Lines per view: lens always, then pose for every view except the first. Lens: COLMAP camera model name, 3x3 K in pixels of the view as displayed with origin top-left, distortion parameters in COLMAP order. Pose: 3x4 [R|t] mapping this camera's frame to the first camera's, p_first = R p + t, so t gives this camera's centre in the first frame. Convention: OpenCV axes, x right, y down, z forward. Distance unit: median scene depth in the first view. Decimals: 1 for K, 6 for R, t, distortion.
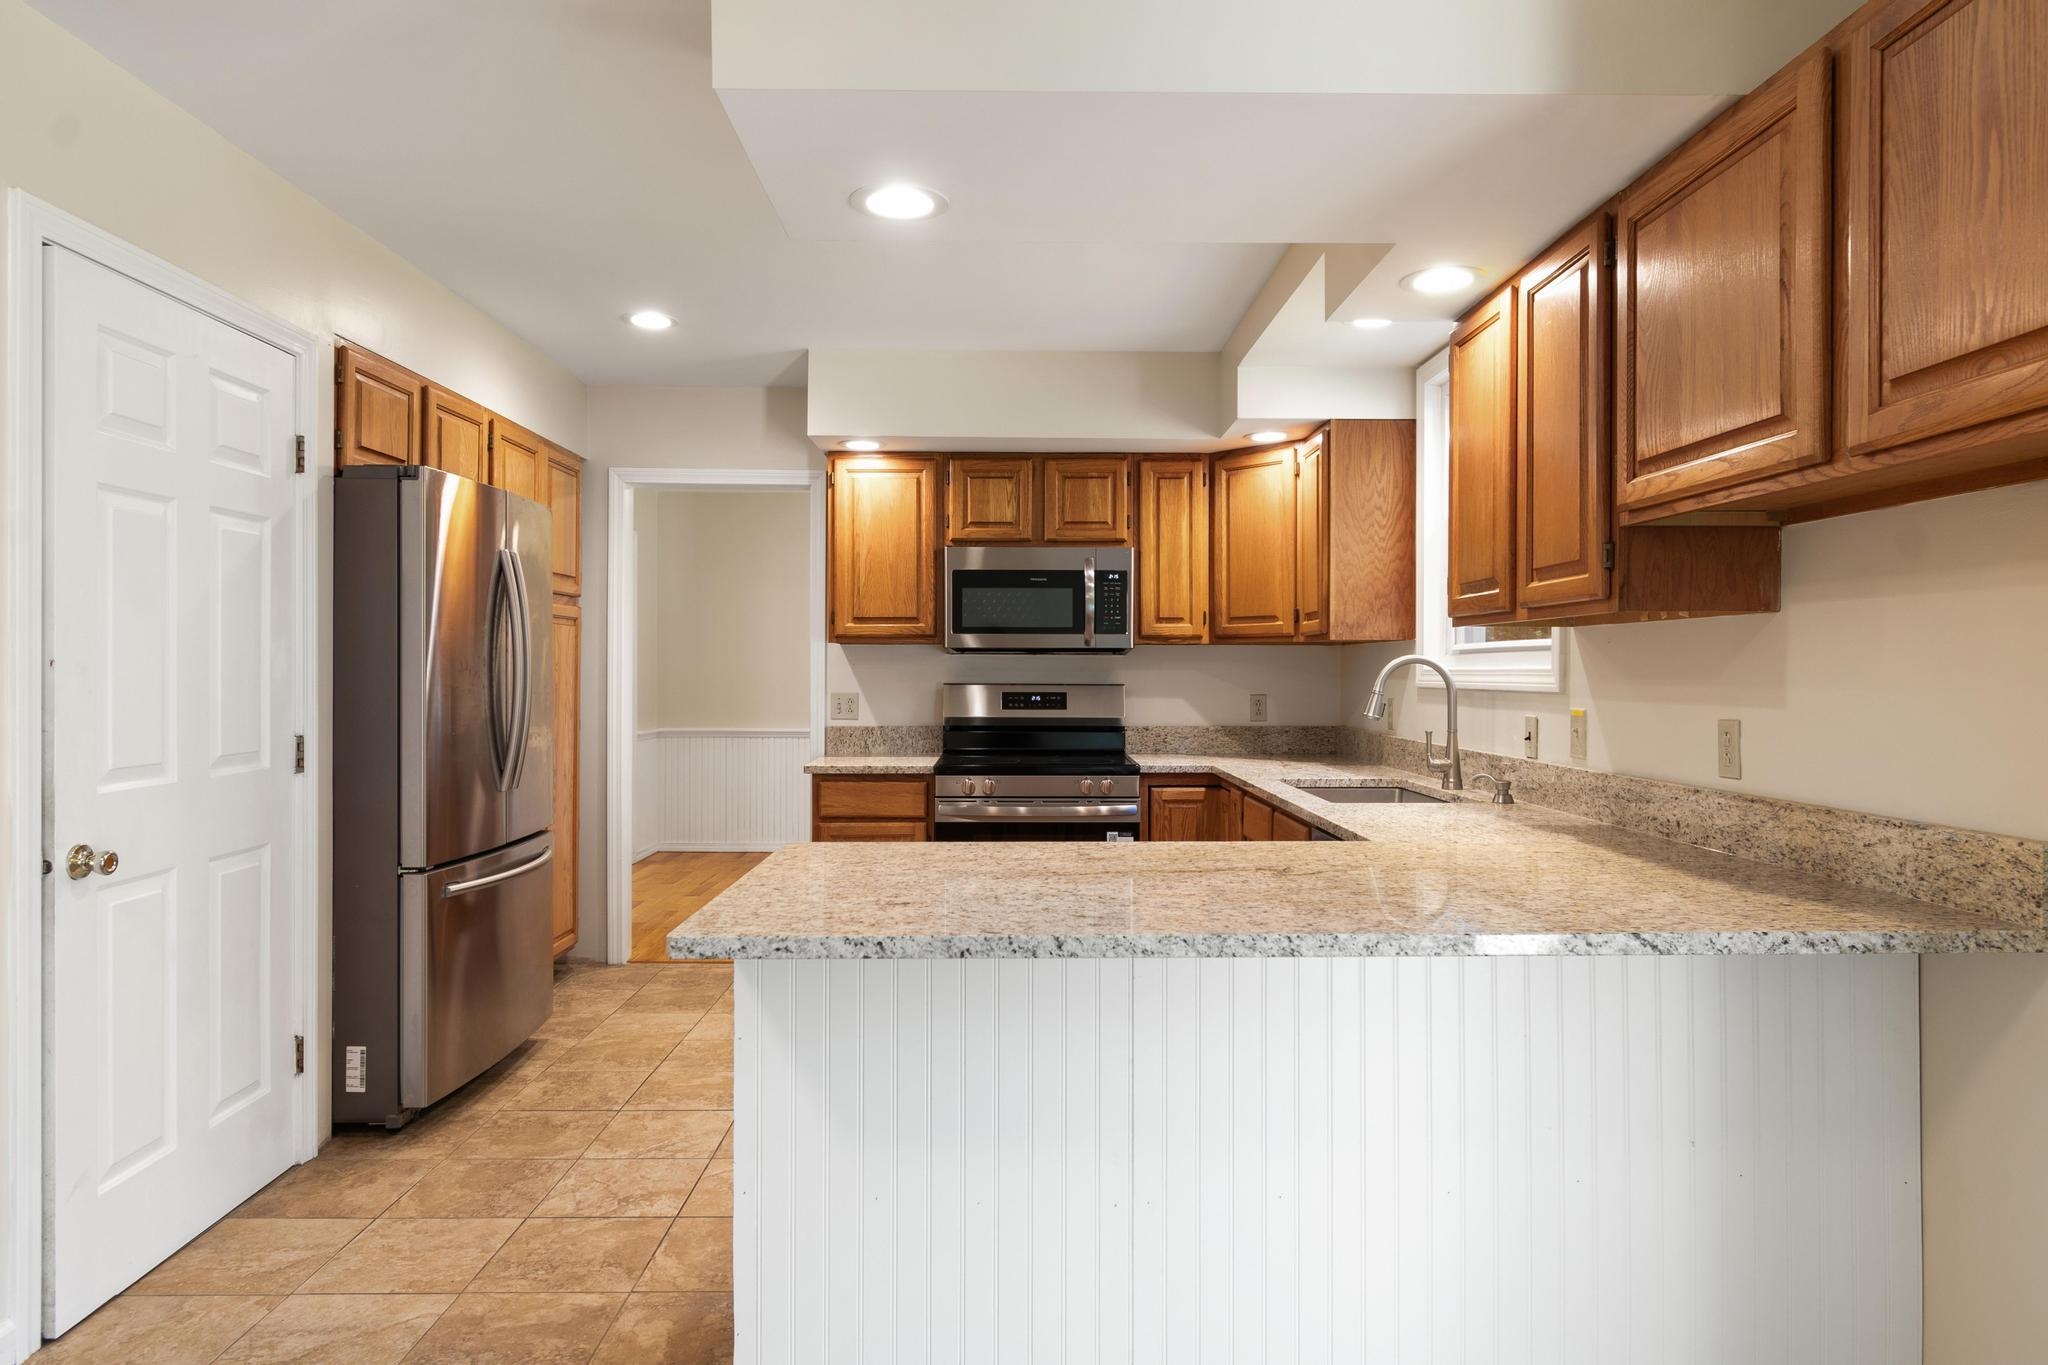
lens RADIAL K [[1227.2, 0, 1024.0], [0, 1227.2, 682.5], [0, 0, 1]] dist [0.003227, -0.002380]
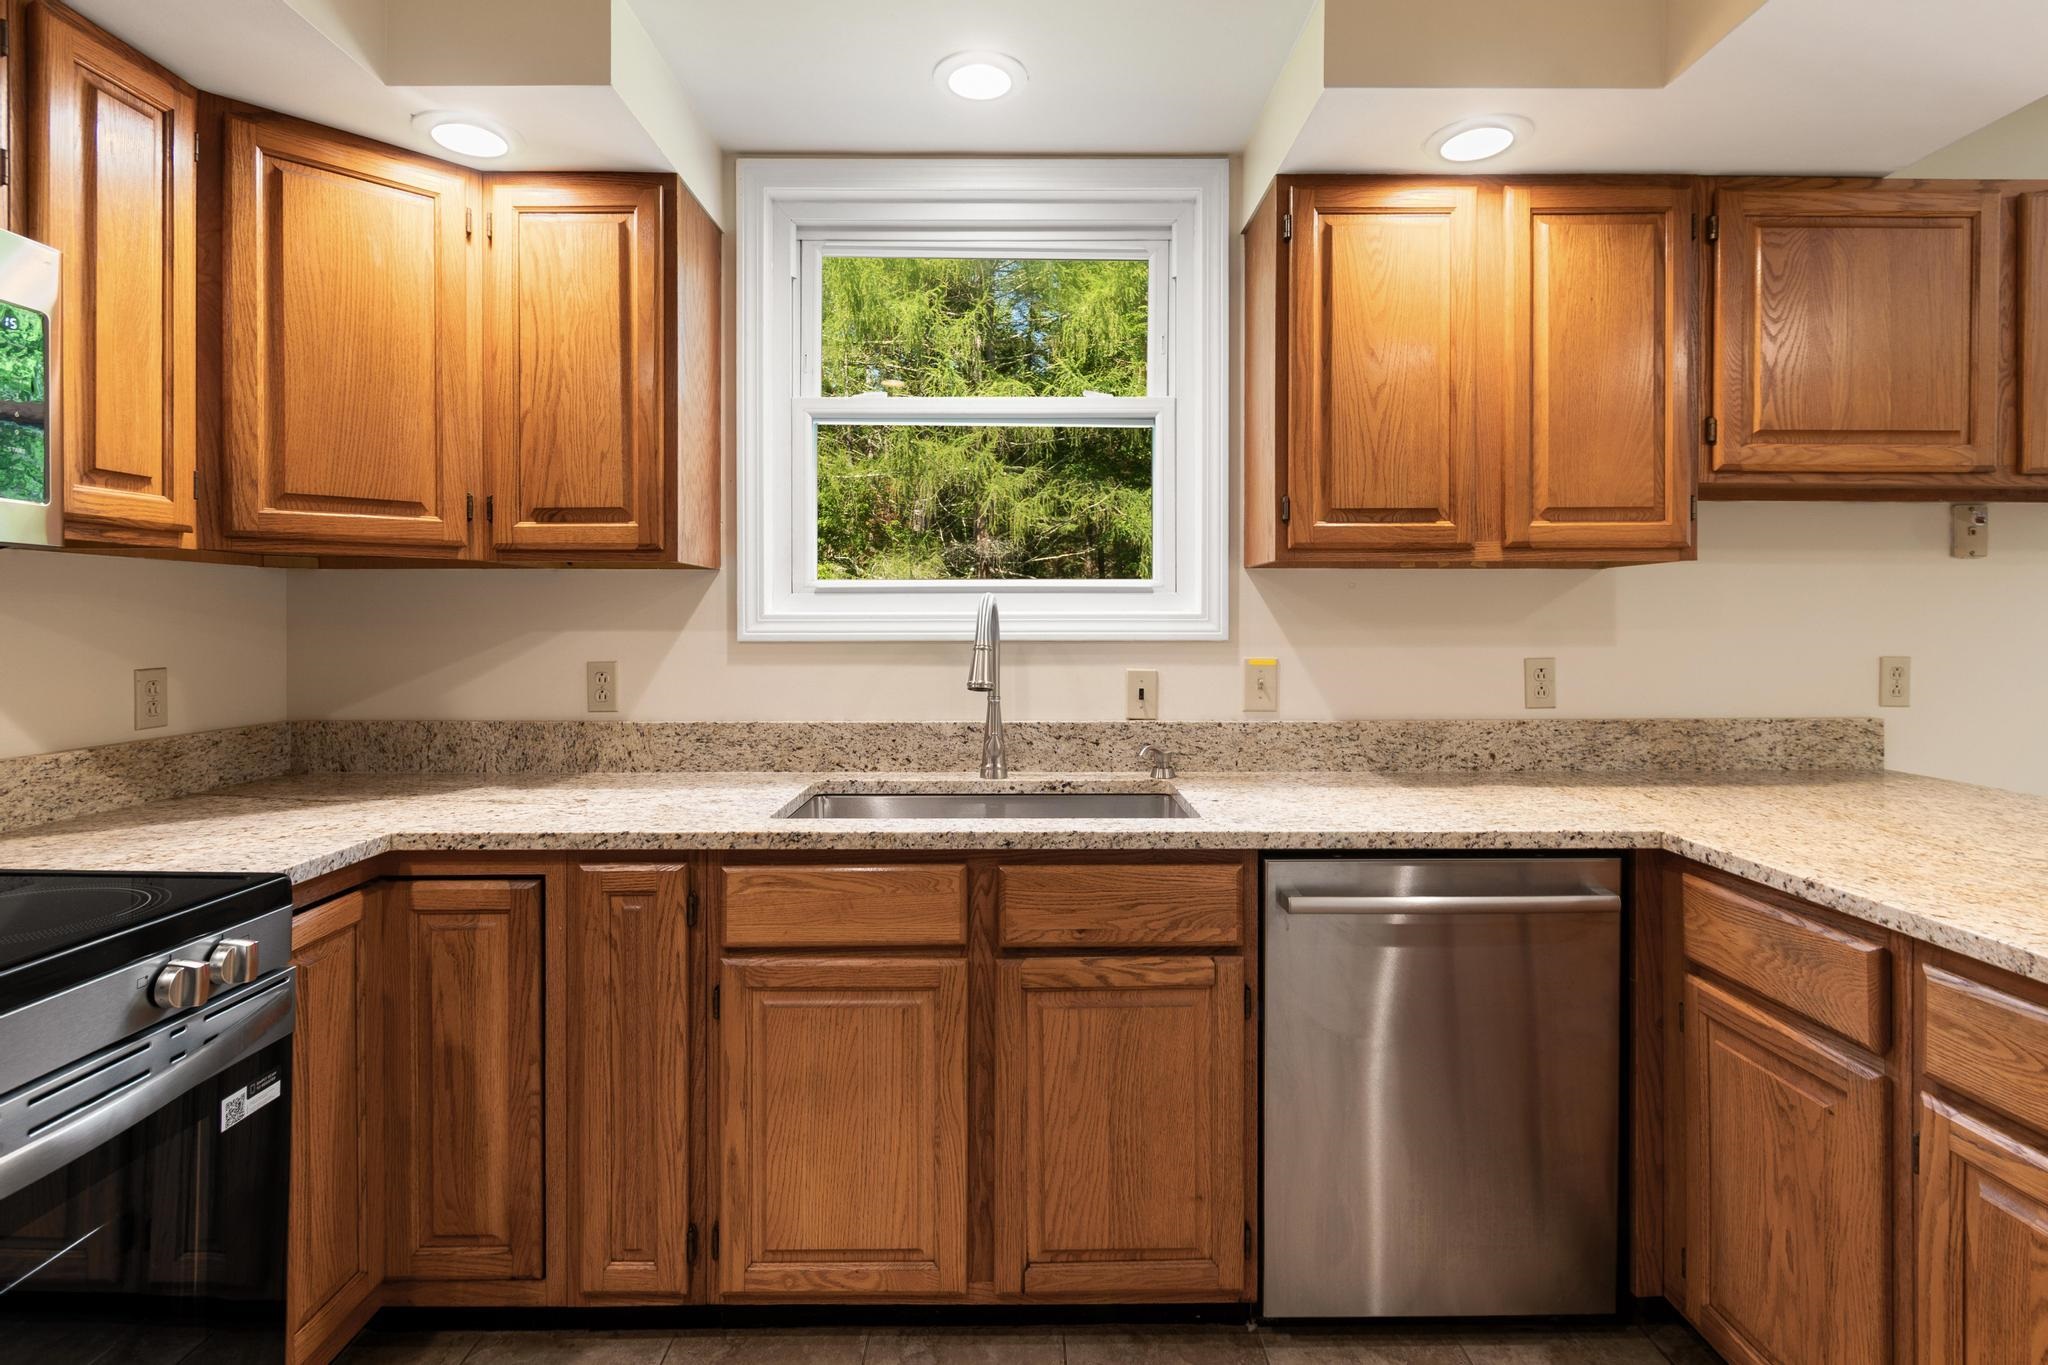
lens RADIAL K [[1004.6, 0, 1040.3], [0, 1004.6, 622.0], [0, 0, 1]] dist [0.000821, -0.000674]
pose [[0.003257, -0.002200, 0.999992, -0.193671], [0.009370, 0.999954, 0.002170, -0.005410], [-0.999951, 0.009363, 0.003278, 0.742387]]
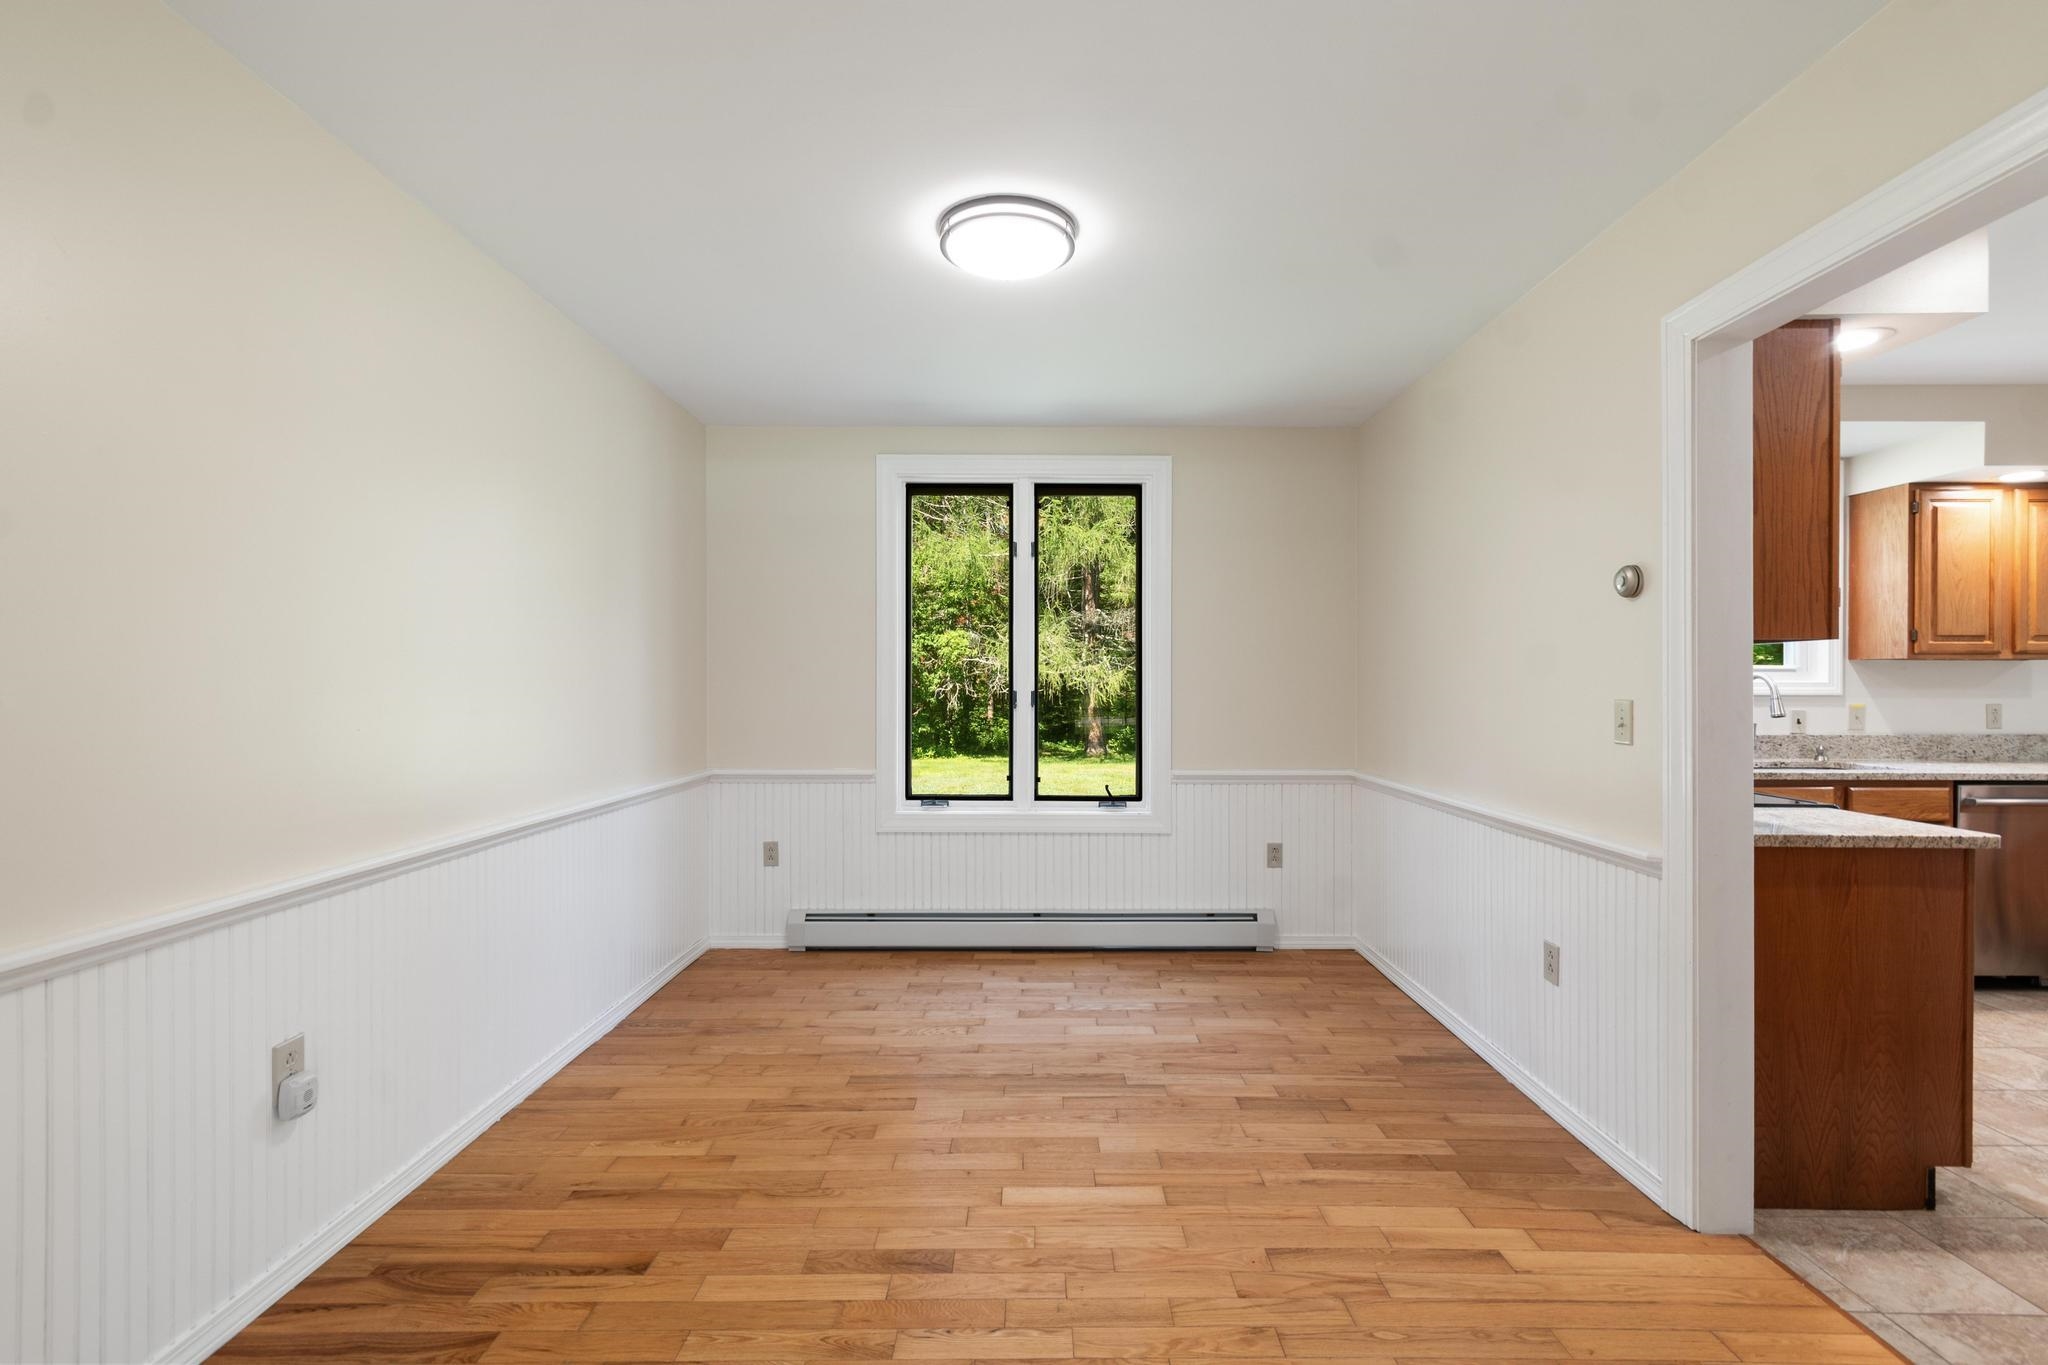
lens RADIAL K [[933.7, 0, 1051.2], [0, 933.7, 678.7], [0, 0, 1]] dist [0.001999, -0.000359]
pose [[0.013971, 0.000360, 0.999902, -0.639508], [0.006139, 0.999981, -0.000446, -0.015027], [-0.999884, 0.006145, 0.013969, 1.414782]]
